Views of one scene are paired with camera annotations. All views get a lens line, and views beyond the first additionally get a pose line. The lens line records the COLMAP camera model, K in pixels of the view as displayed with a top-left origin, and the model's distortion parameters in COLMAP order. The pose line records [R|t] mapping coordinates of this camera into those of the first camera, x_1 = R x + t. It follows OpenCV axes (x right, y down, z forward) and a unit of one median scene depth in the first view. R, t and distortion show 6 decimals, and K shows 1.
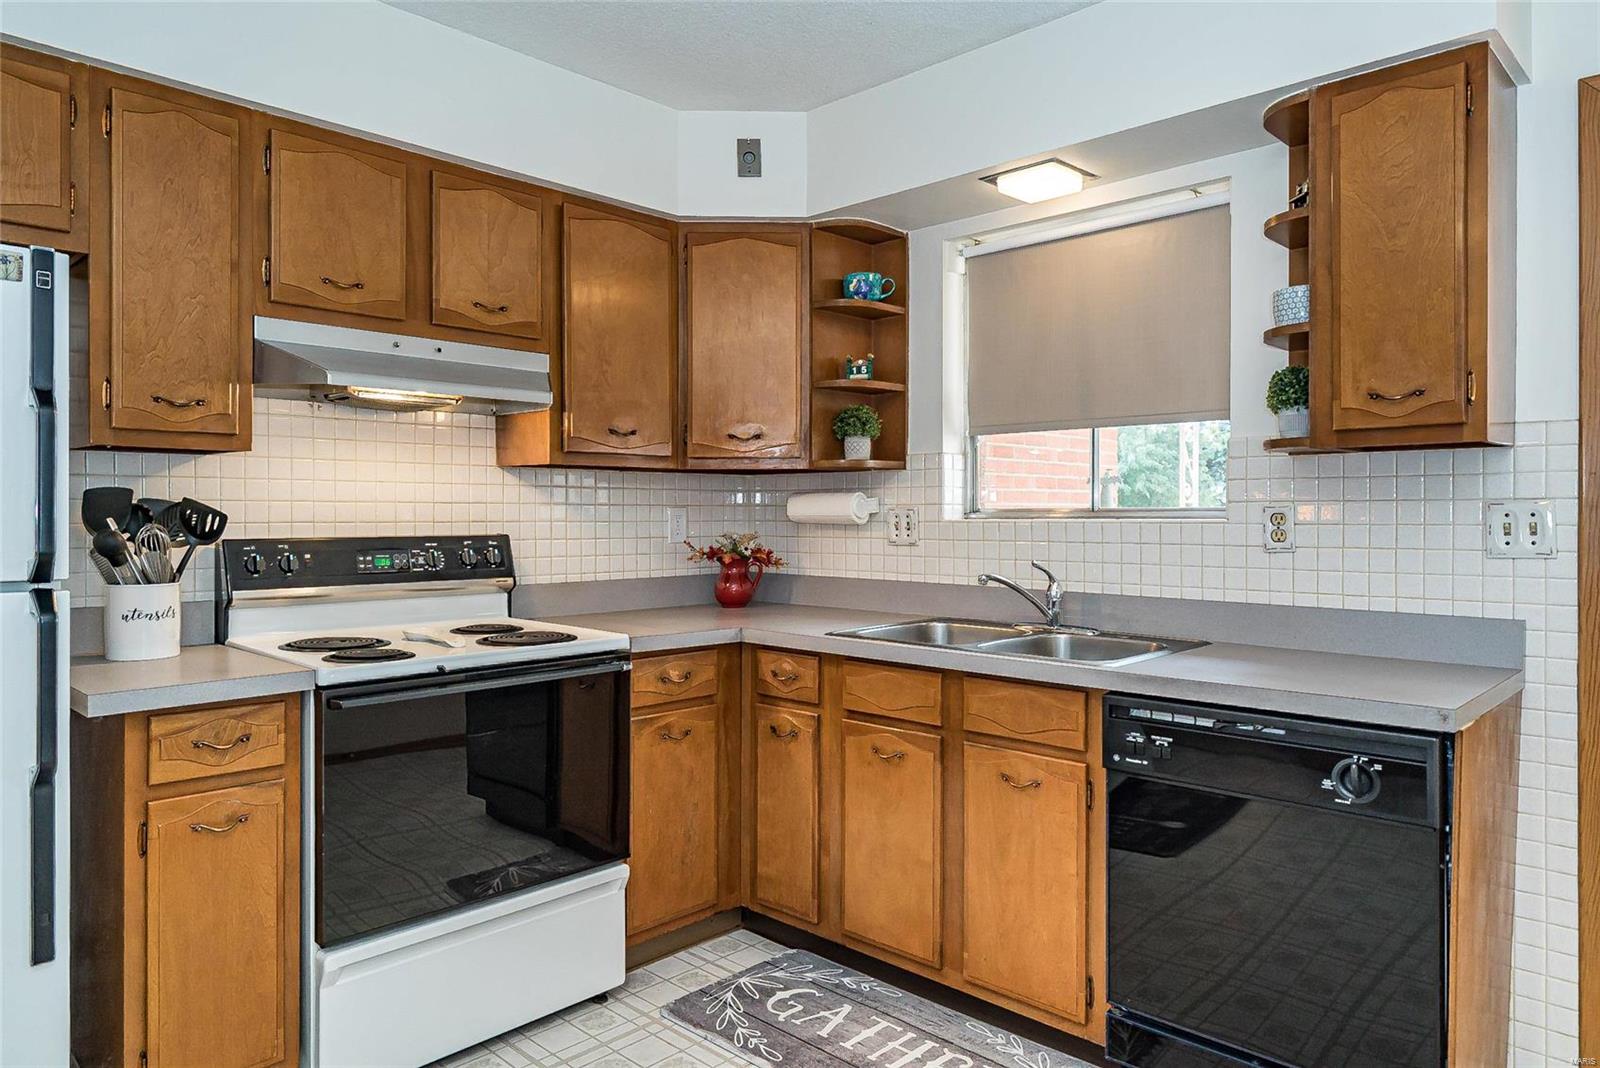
lens RADIAL K [[1030.6, 0, 799.6], [0, 1030.6, 515.8], [0, 0, 1]] dist [0.007627, -0.000823]
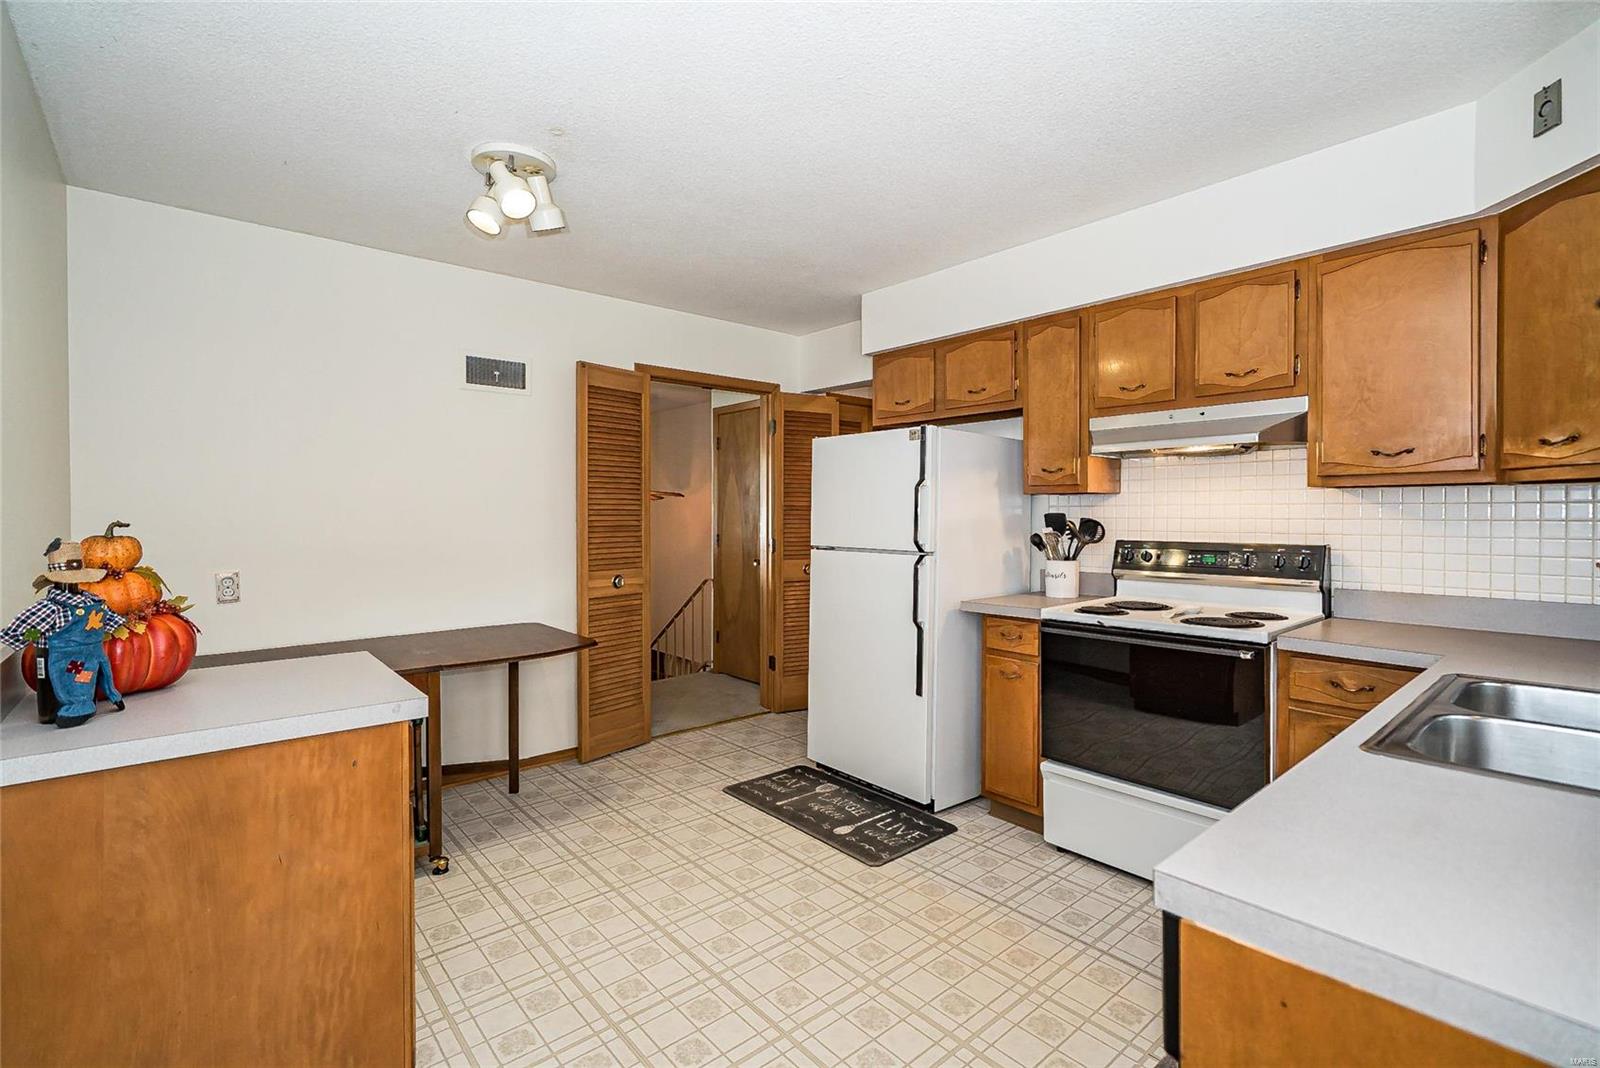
lens RADIAL K [[735.2, 0, 808.4], [0, 735.2, 522.9], [0, 0, 1]] dist [-0.000073, 0.000332]
pose [[-0.081986, 0.010083, -0.996582, 0.748065], [-0.000406, 0.999948, 0.010150, -0.019660], [0.996633, 0.001237, -0.081978, 0.561531]]
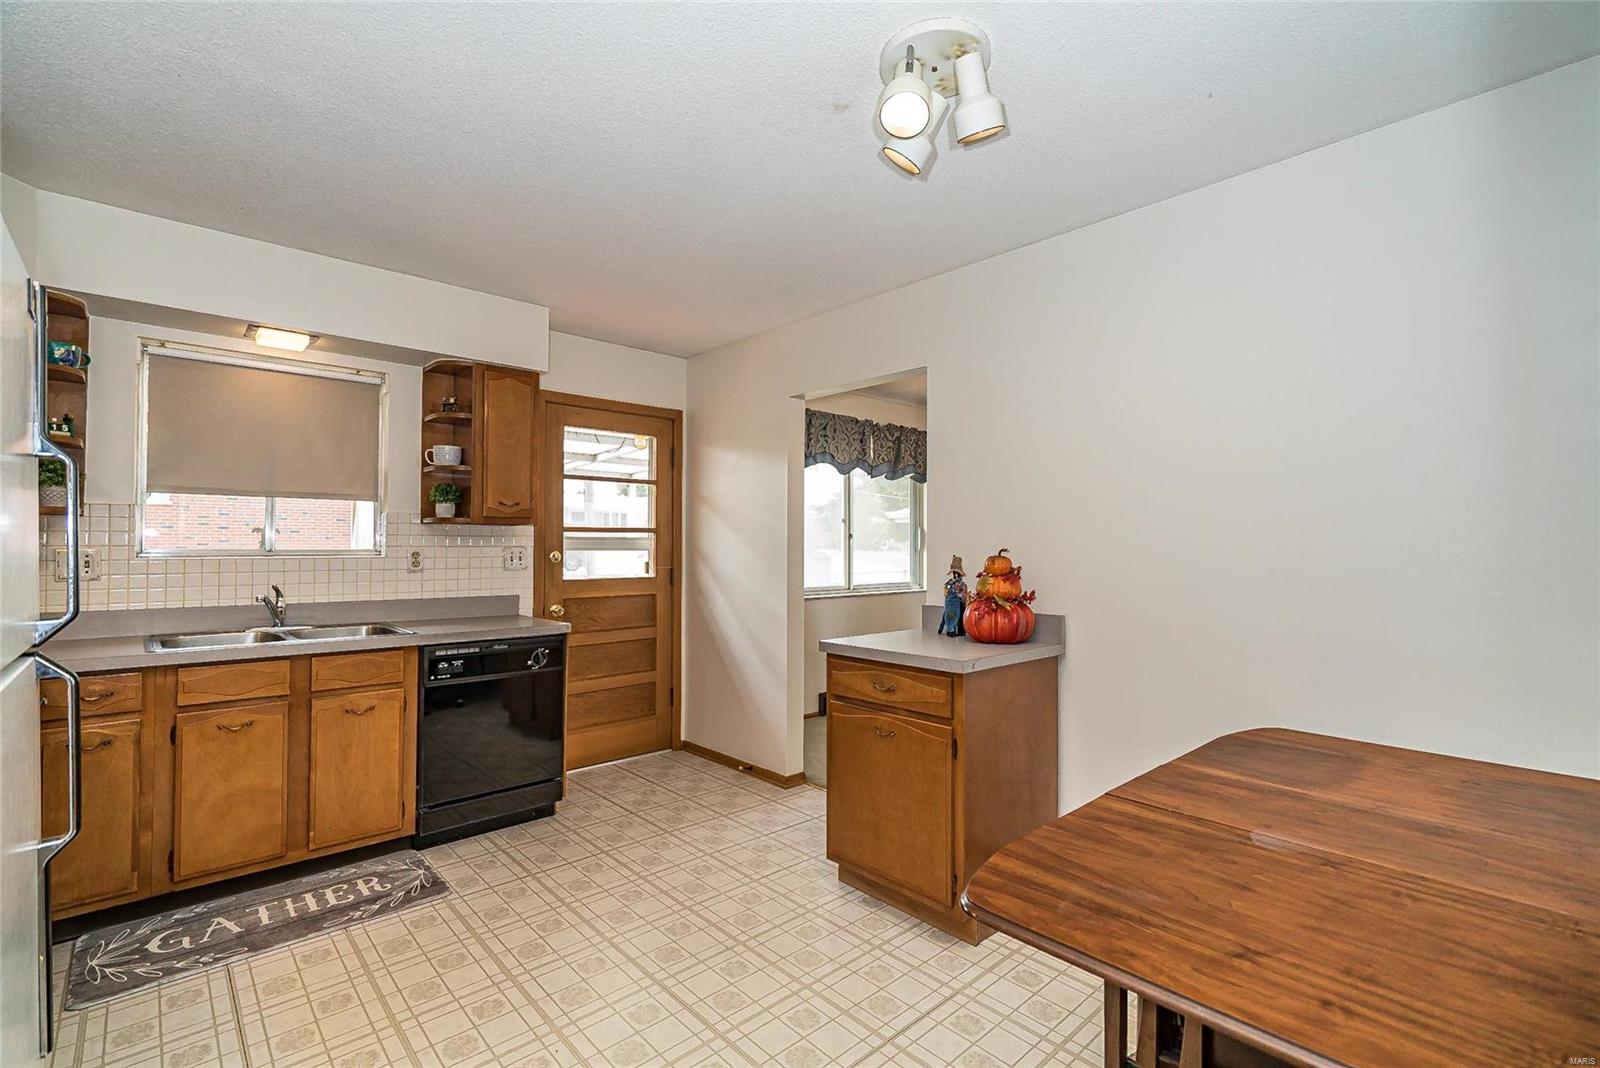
lens RADIAL K [[718.6, 0, 791.2], [0, 718.6, 533.8], [0, 0, 1]] dist [-0.008103, 0.001197]
pose [[0.072277, 0.017759, 0.997226, -0.855029], [-0.000952, 0.999842, -0.017736, -0.014480], [-0.997384, 0.000332, 0.072283, 0.182140]]
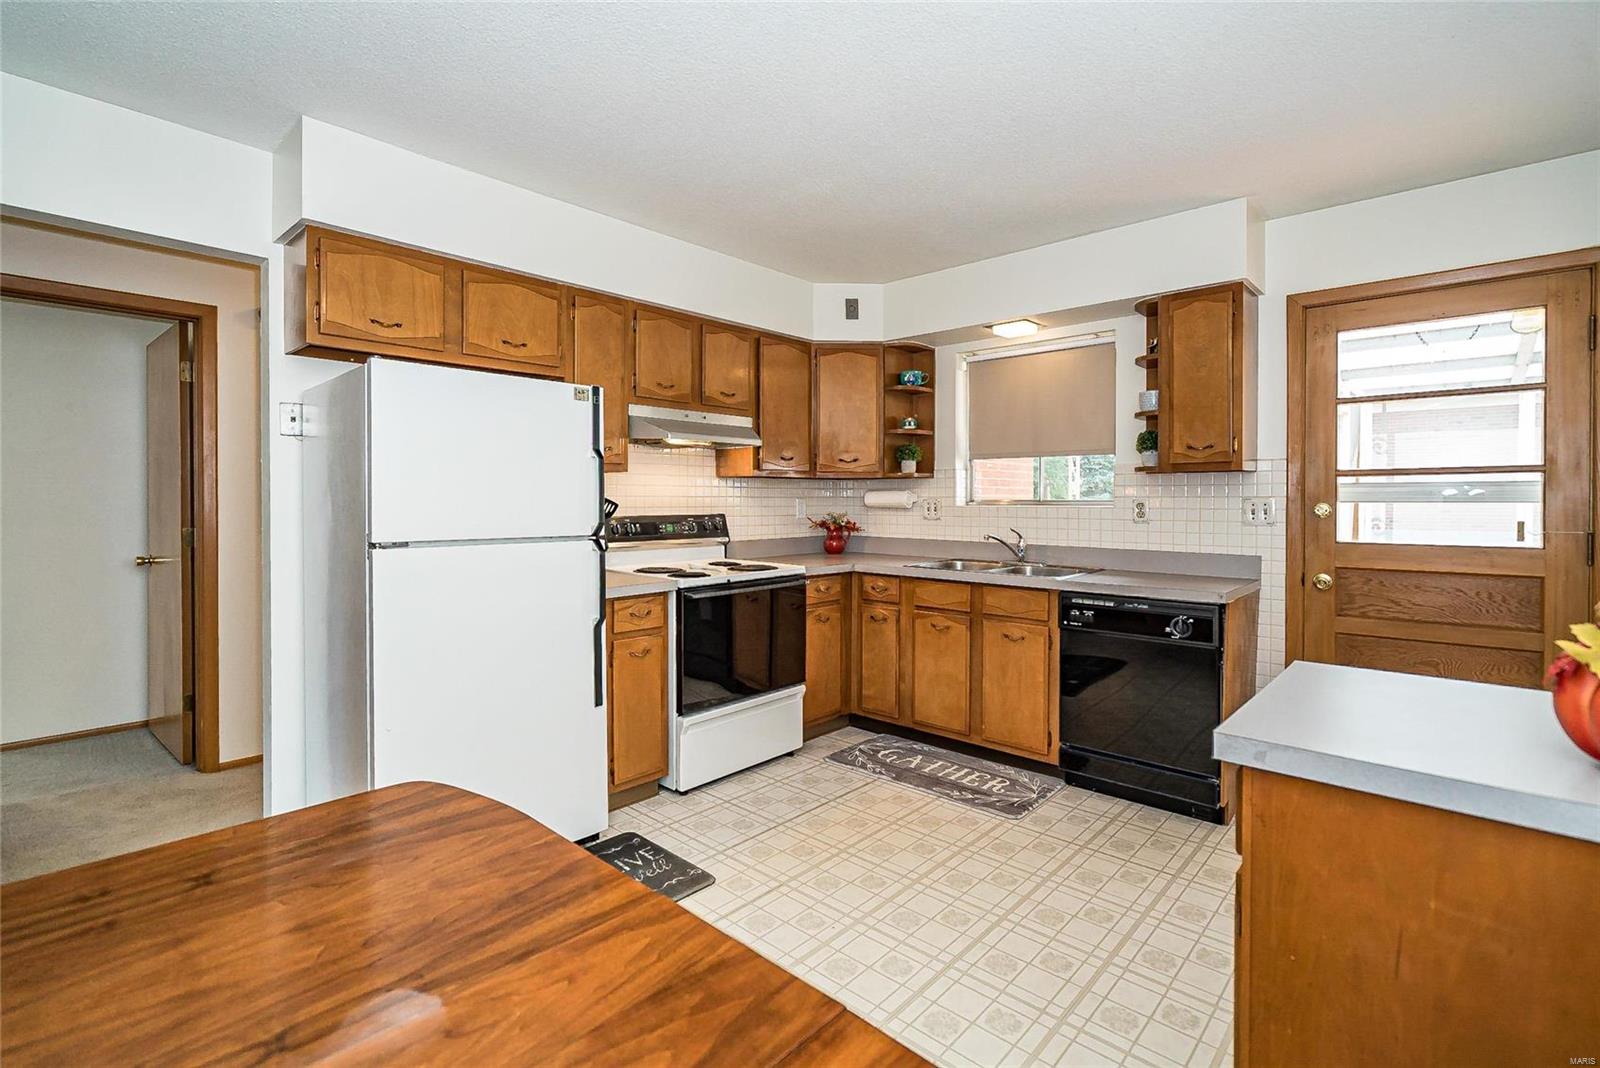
lens RADIAL K [[727.1, 0, 795.4], [0, 727.1, 505.3], [0, 0, 1]] dist [-0.000679, -0.000390]
pose [[0.999832, -0.000242, 0.018308, -0.216386], [0.000090, 0.999966, 0.008277, -0.009763], [-0.018310, -0.008274, 0.999798, -0.368465]]
